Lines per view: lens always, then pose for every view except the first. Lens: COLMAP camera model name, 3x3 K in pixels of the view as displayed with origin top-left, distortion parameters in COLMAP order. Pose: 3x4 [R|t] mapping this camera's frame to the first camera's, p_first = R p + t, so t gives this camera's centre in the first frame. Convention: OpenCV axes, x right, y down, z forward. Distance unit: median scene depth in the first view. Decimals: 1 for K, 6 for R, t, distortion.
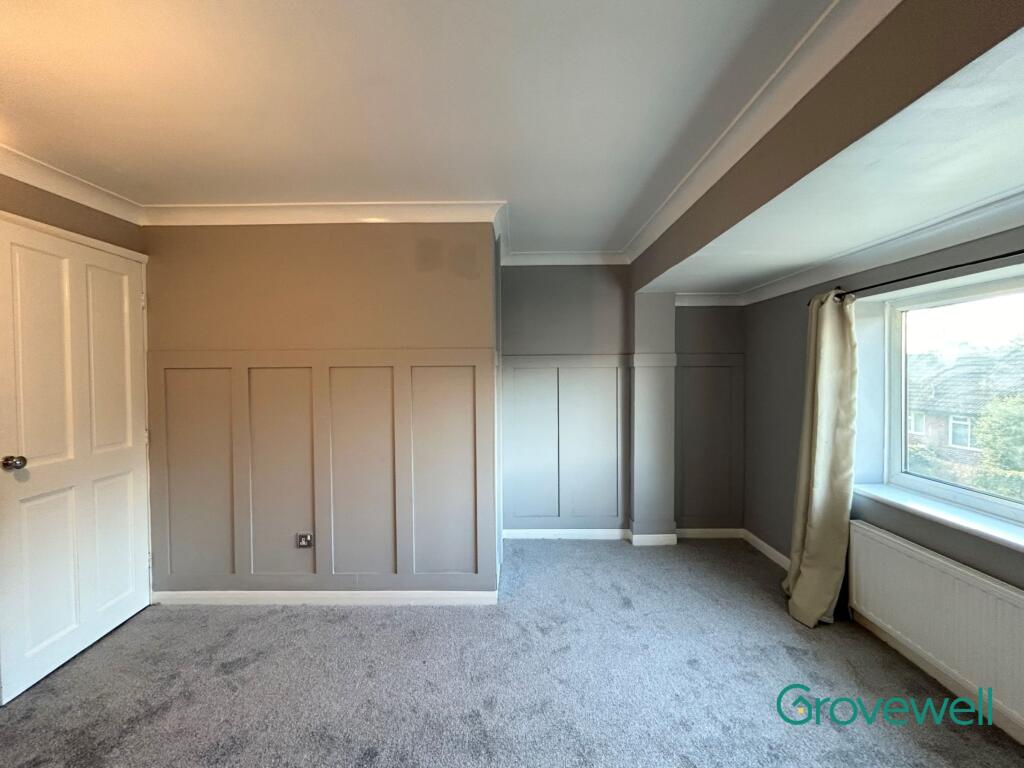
lens RADIAL K [[415.1, 0, 513.0], [0, 415.1, 382.5], [0, 0, 1]] dist [-0.000846, -0.000650]
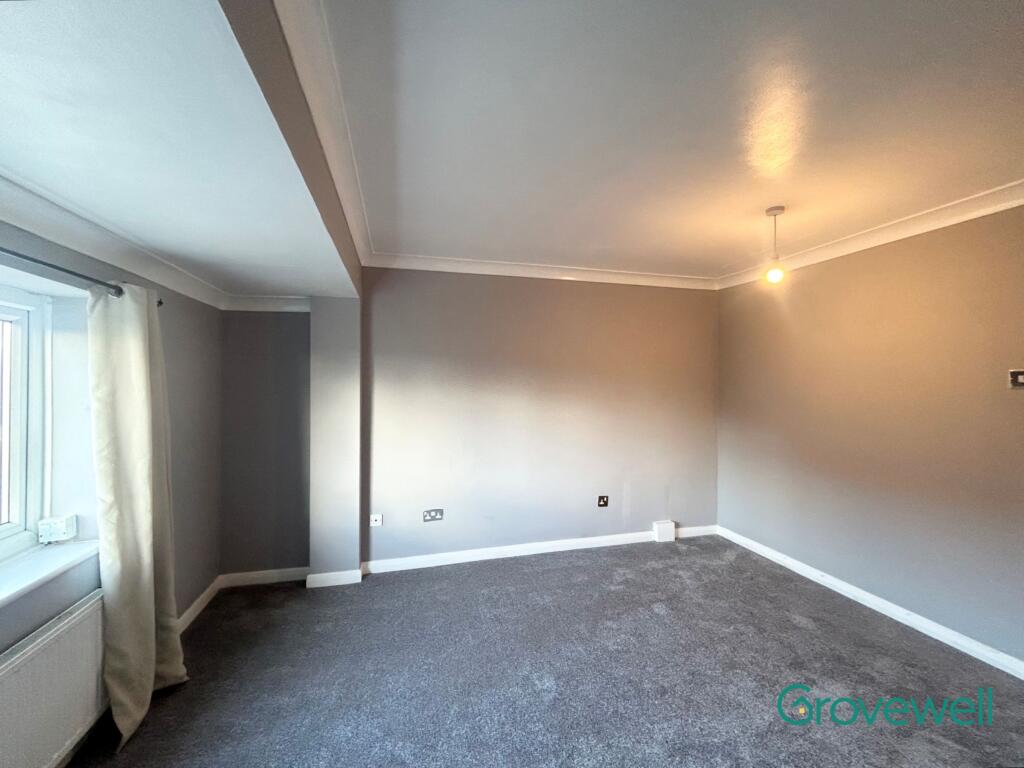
lens RADIAL K [[415.1, 0, 513.0], [0, 415.1, 382.5], [0, 0, 1]] dist [-0.000846, -0.000650]
pose [[-0.962992, 0.013931, -0.269170, 0.282167], [0.008727, 0.999751, 0.020518, -0.041833], [0.269389, 0.017409, -0.962874, 1.171797]]
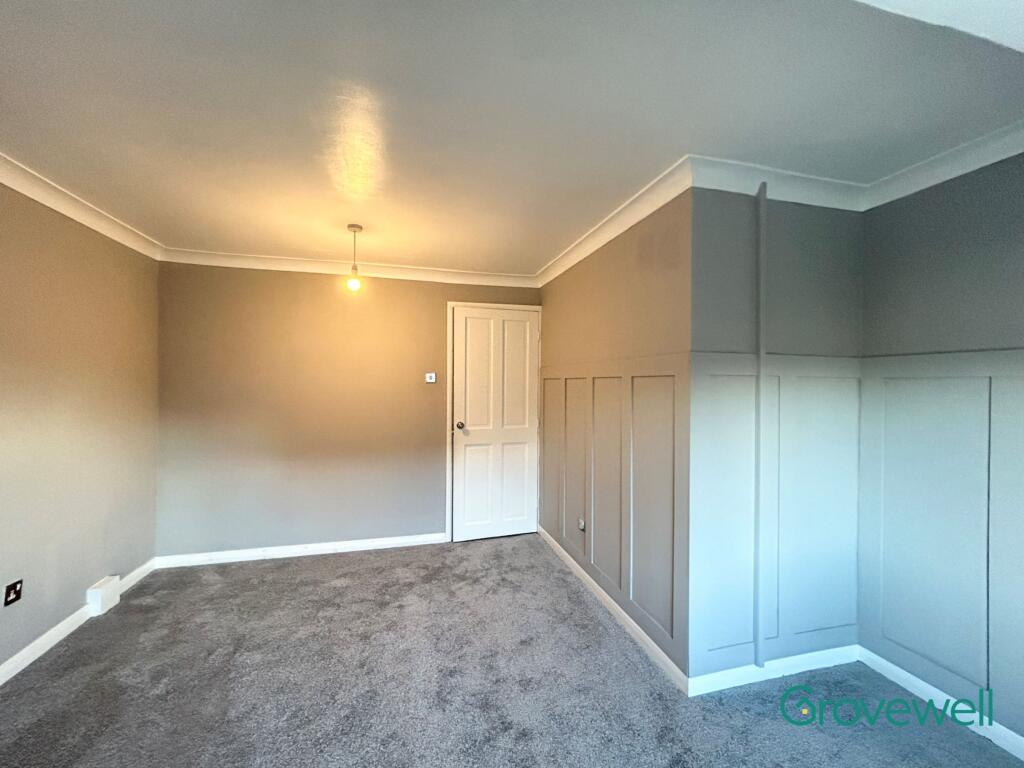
lens RADIAL K [[415.1, 0, 513.0], [0, 415.1, 382.5], [0, 0, 1]] dist [-0.000846, -0.000650]
pose [[0.277754, 0.012247, -0.960574, 0.613385], [-0.033940, 0.999420, 0.002928, -0.022429], [0.960052, 0.031789, 0.278008, 0.505834]]
